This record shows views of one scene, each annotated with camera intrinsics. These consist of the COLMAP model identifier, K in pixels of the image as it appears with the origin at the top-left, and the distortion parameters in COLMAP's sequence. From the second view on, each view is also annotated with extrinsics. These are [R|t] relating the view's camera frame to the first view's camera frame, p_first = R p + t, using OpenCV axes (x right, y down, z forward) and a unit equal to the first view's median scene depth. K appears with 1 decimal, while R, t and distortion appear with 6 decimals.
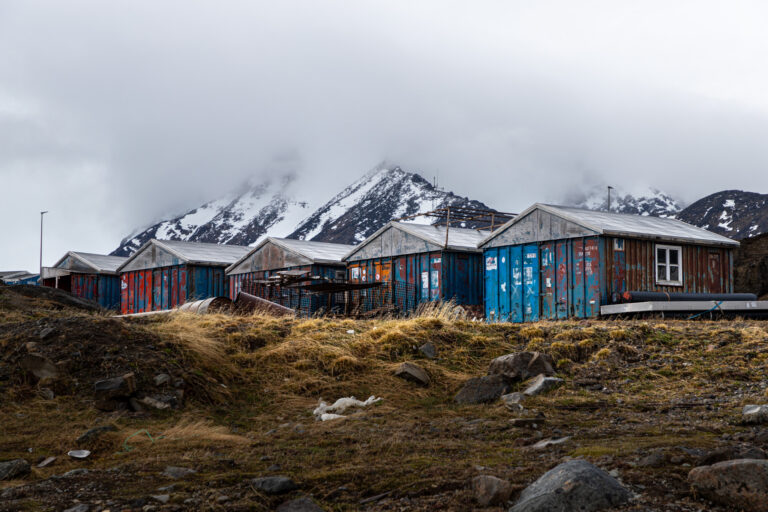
lens RADIAL K [[1770.0, 0, 383.9], [0, 1770.0, 255.7], [0, 0, 1]] dist [0.030948, 0.000000]
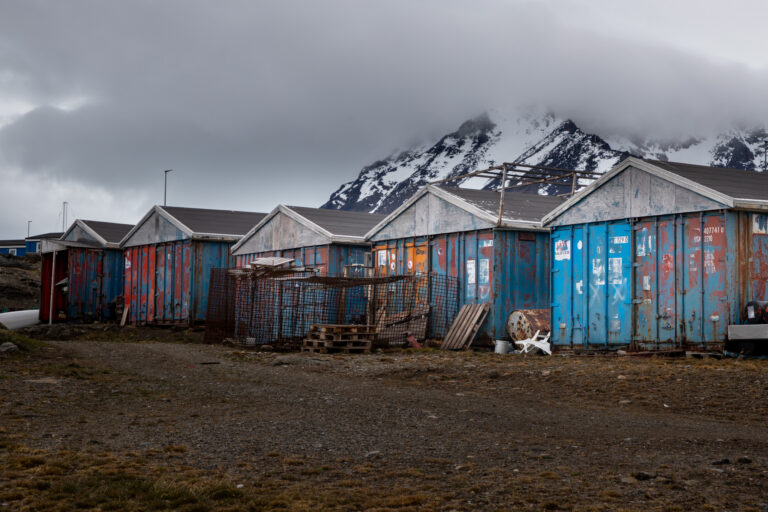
lens RADIAL K [[1559.2, 0, 384.2], [0, 1559.2, 256.5], [0, 0, 1]] dist [0.074406, 0.000000]
pose [[0.993007, 0.006267, -0.117891, 0.057660], [-0.002613, 0.999512, 0.031124, -0.010053], [0.118029, -0.030598, 0.992539, 0.381379]]
